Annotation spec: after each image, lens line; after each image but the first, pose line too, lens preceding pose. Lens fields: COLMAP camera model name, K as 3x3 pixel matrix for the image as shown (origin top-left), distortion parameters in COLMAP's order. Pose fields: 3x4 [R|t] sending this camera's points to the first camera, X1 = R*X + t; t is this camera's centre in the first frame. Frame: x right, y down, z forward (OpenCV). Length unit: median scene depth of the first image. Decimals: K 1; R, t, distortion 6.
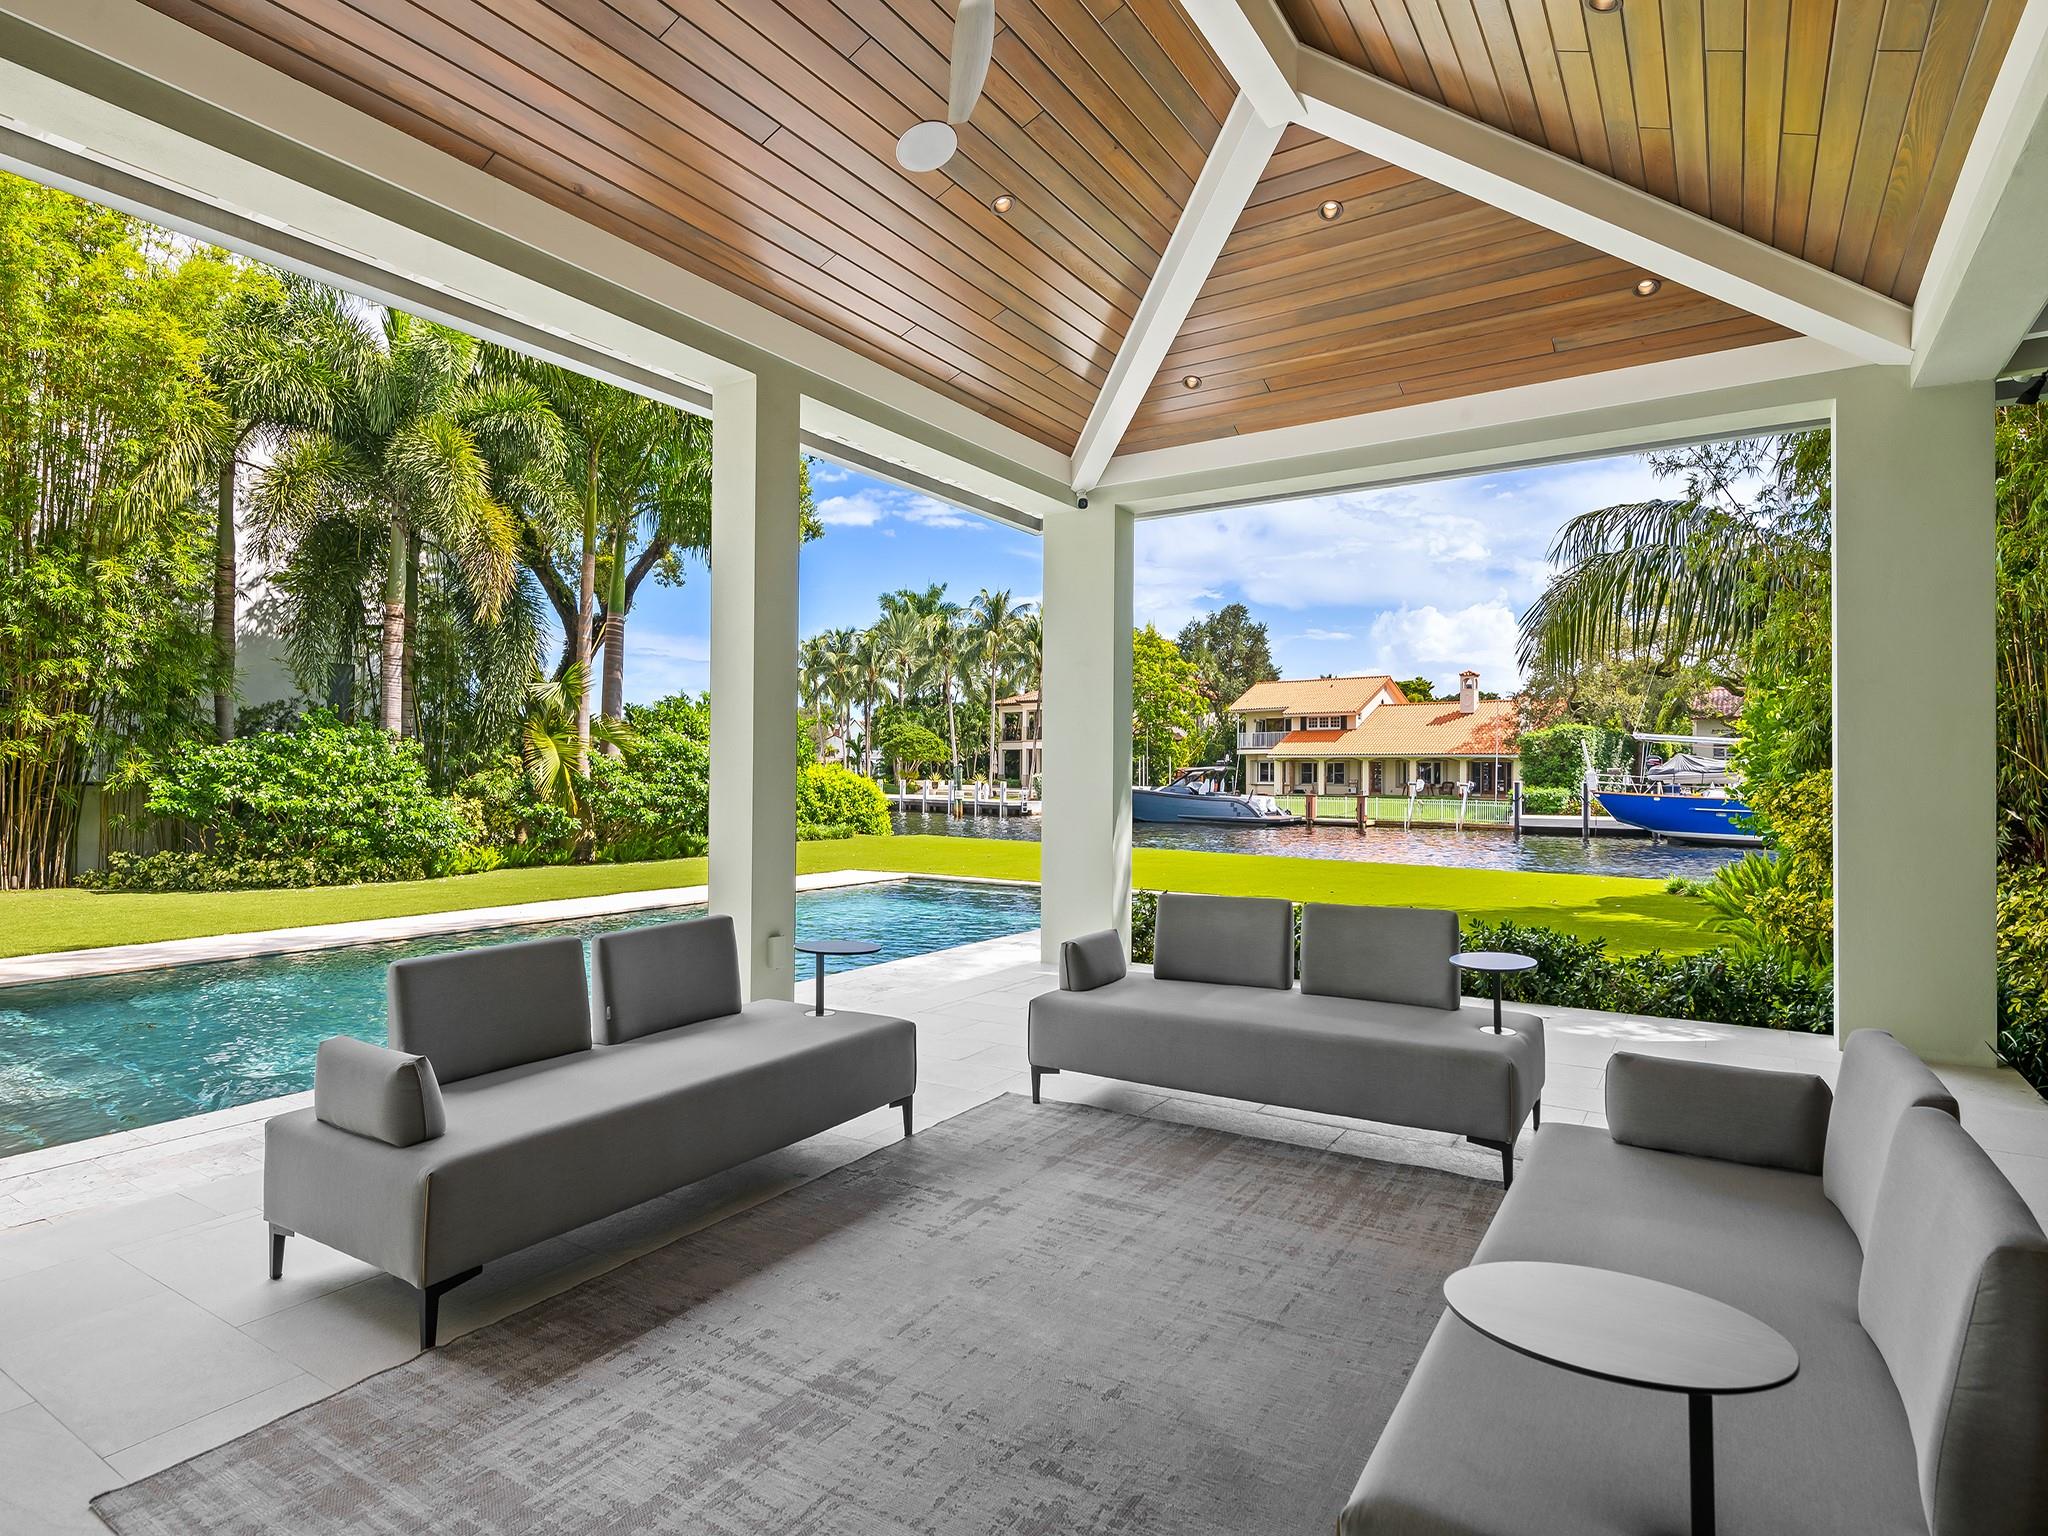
lens RADIAL K [[1091.4, 0, 1026.9], [0, 1091.4, 759.1], [0, 0, 1]] dist [0.013420, -0.004012]
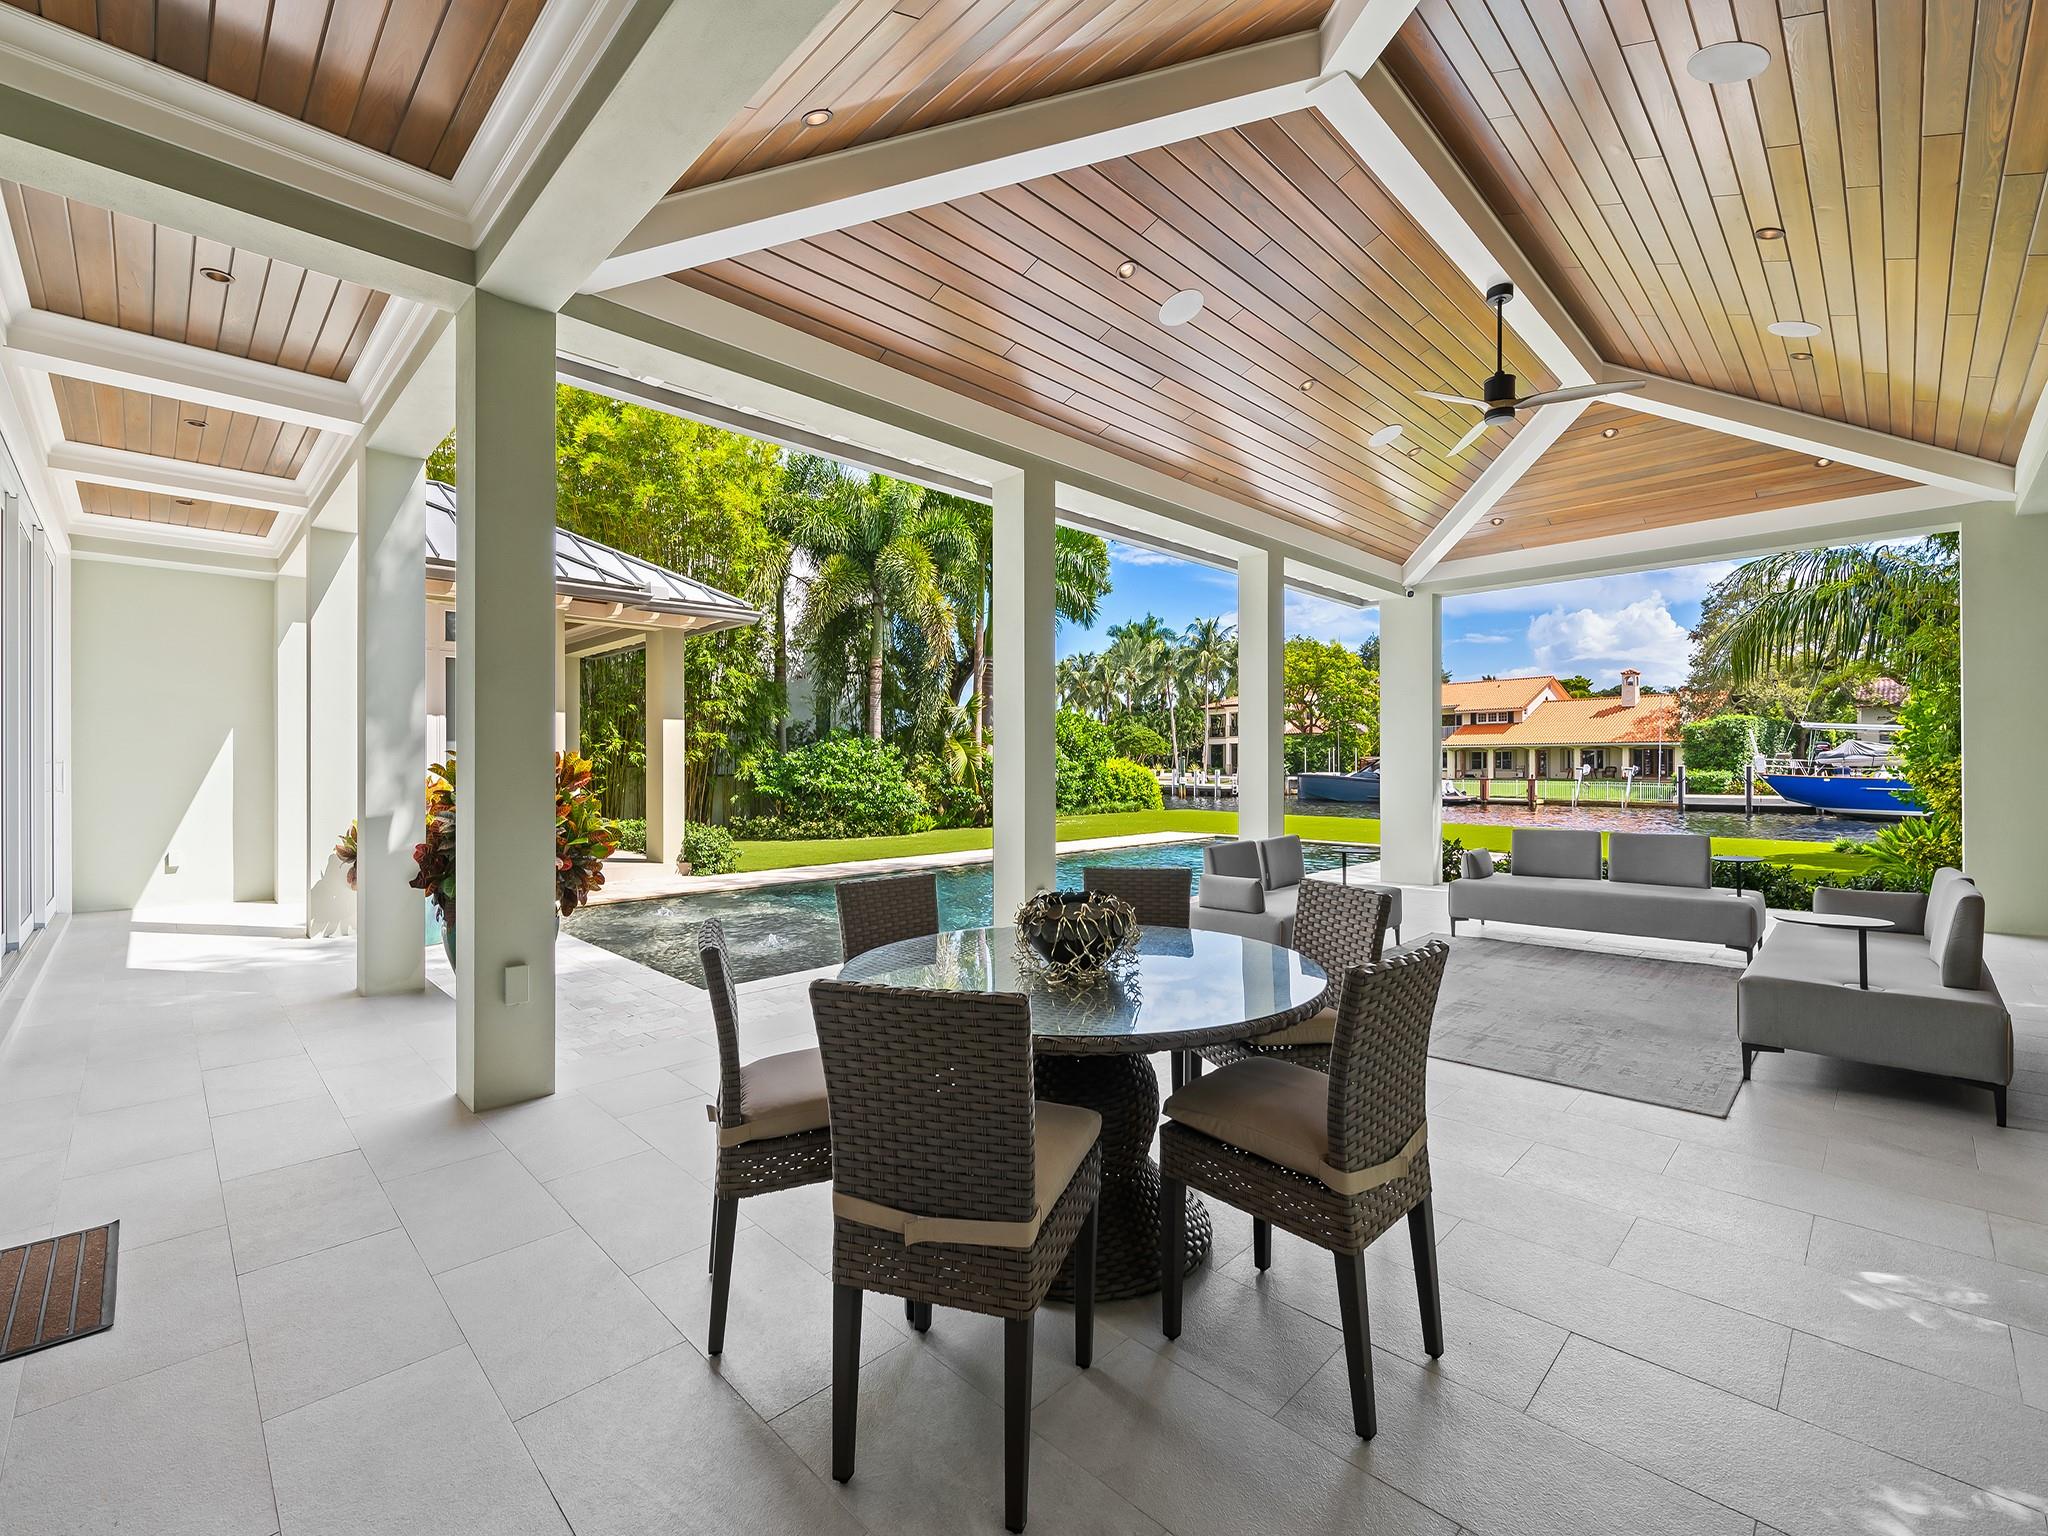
lens RADIAL K [[881.3, 0, 1018.5], [0, 881.3, 761.5], [0, 0, 1]] dist [0.001868, -0.002920]
pose [[0.976807, -0.011143, -0.213832, -0.032983], [0.013235, 0.999878, 0.008355, -0.000920], [0.213713, -0.010992, 0.976835, -0.054035]]
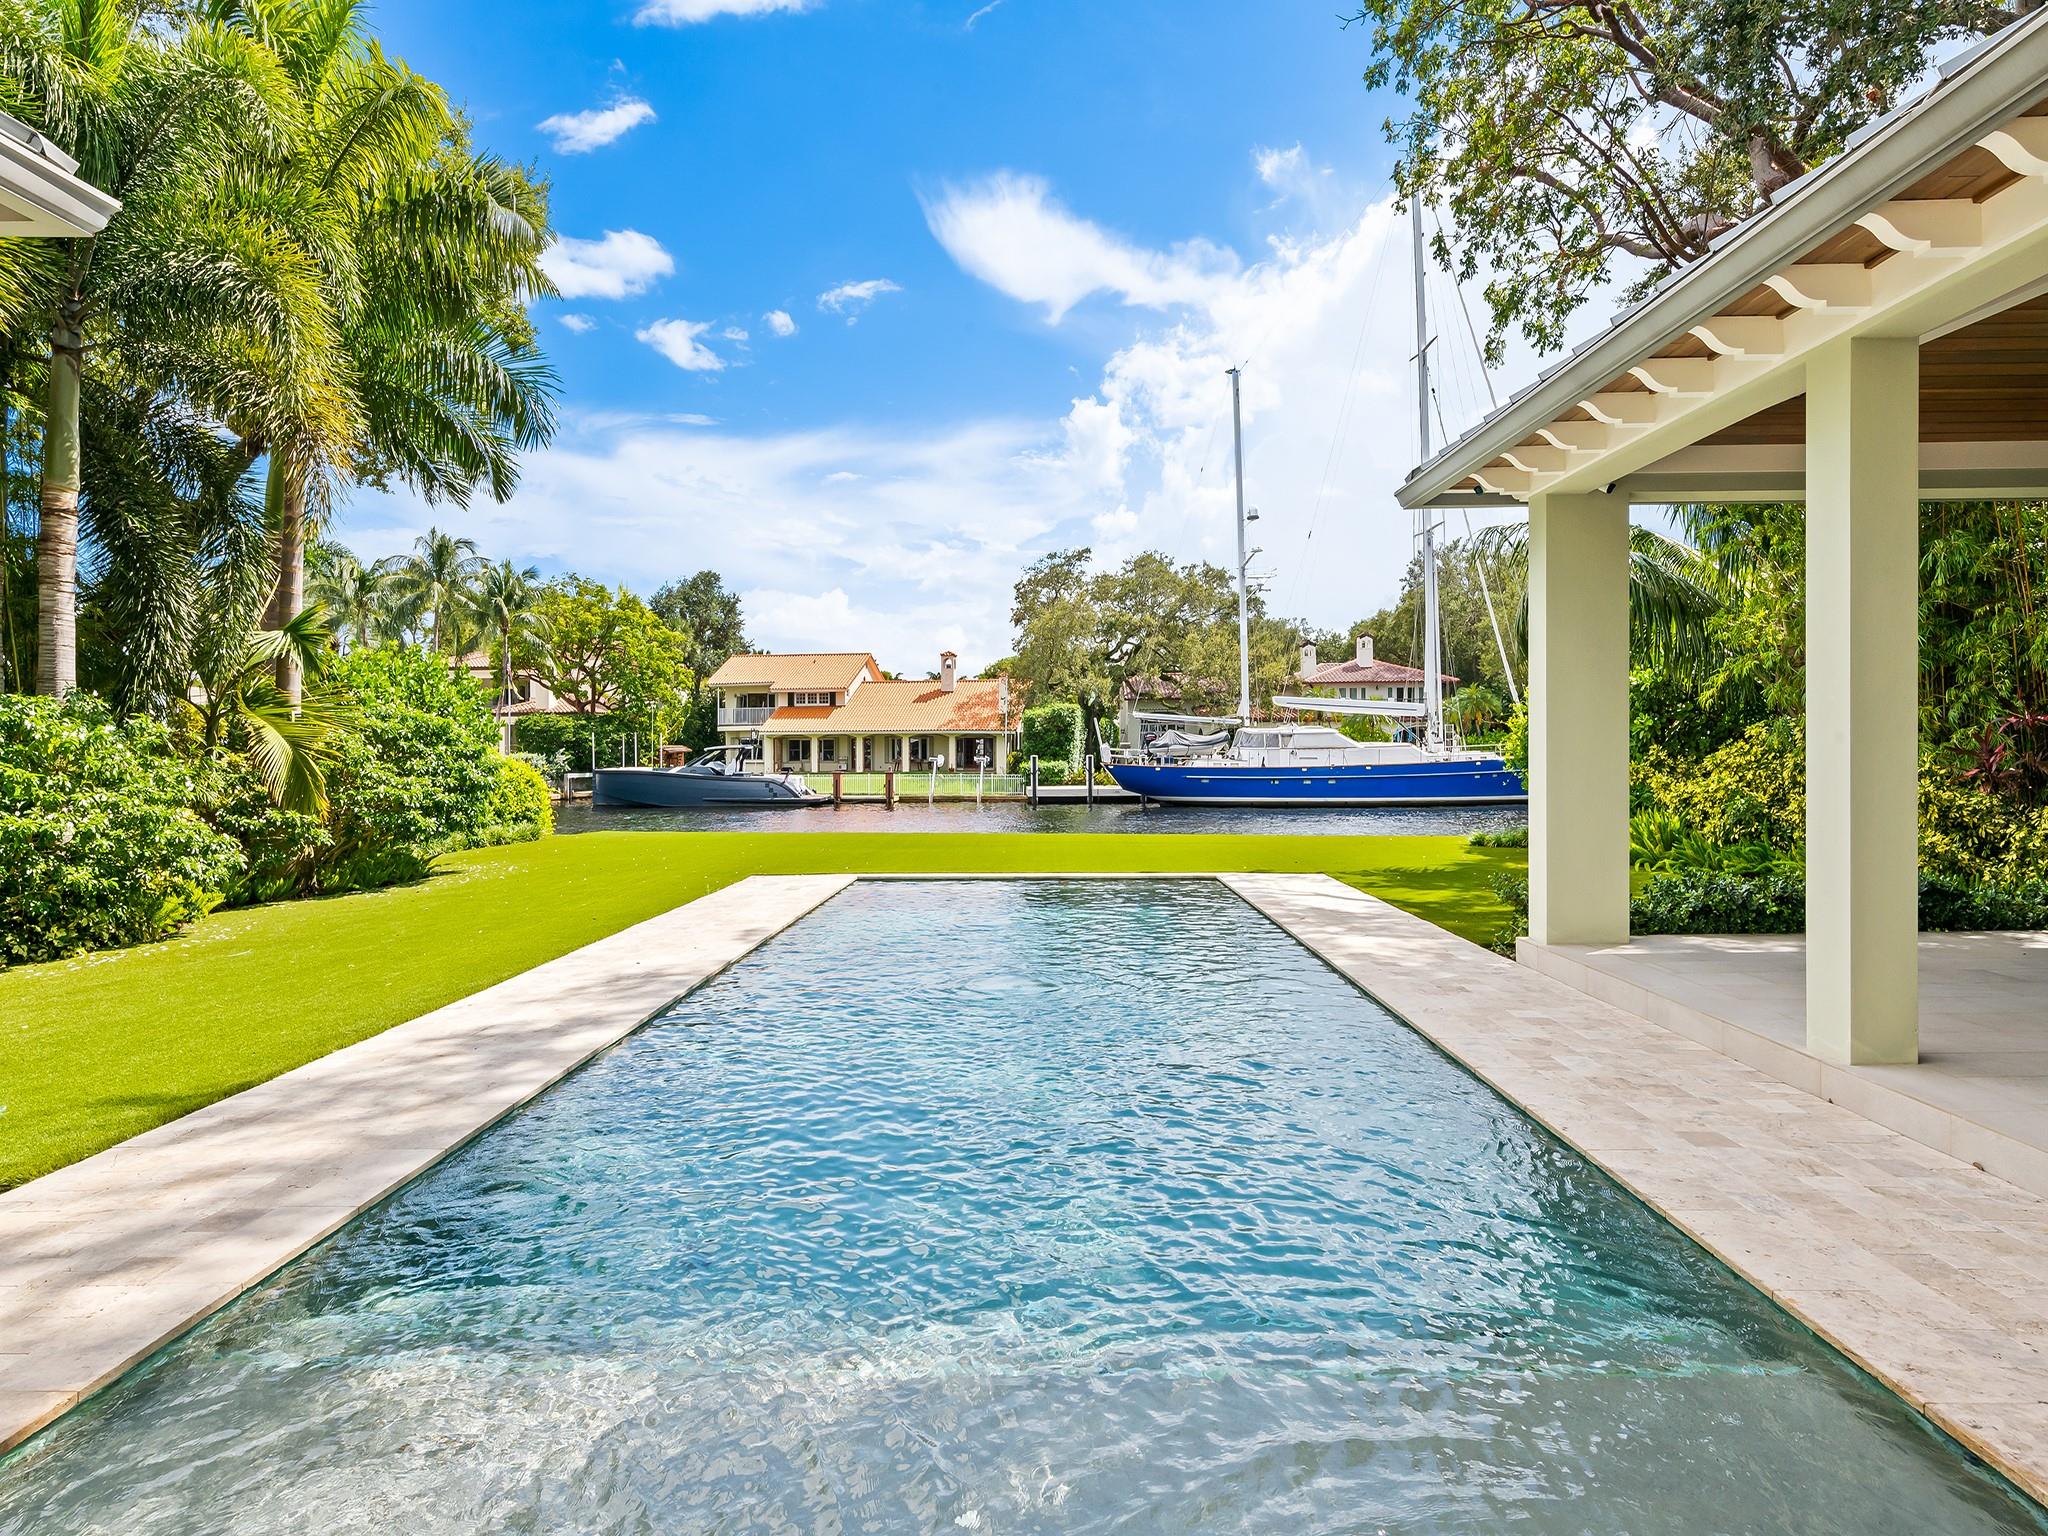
lens RADIAL K [[1121.8, 0, 1026.0], [0, 1121.8, 750.2], [0, 0, 1]] dist [0.017255, -0.006686]
pose [[0.846097, -0.012041, 0.532893, -0.136218], [0.005150, 0.999883, 0.014416, -0.000988], [-0.533005, -0.009453, 0.846060, 0.056190]]
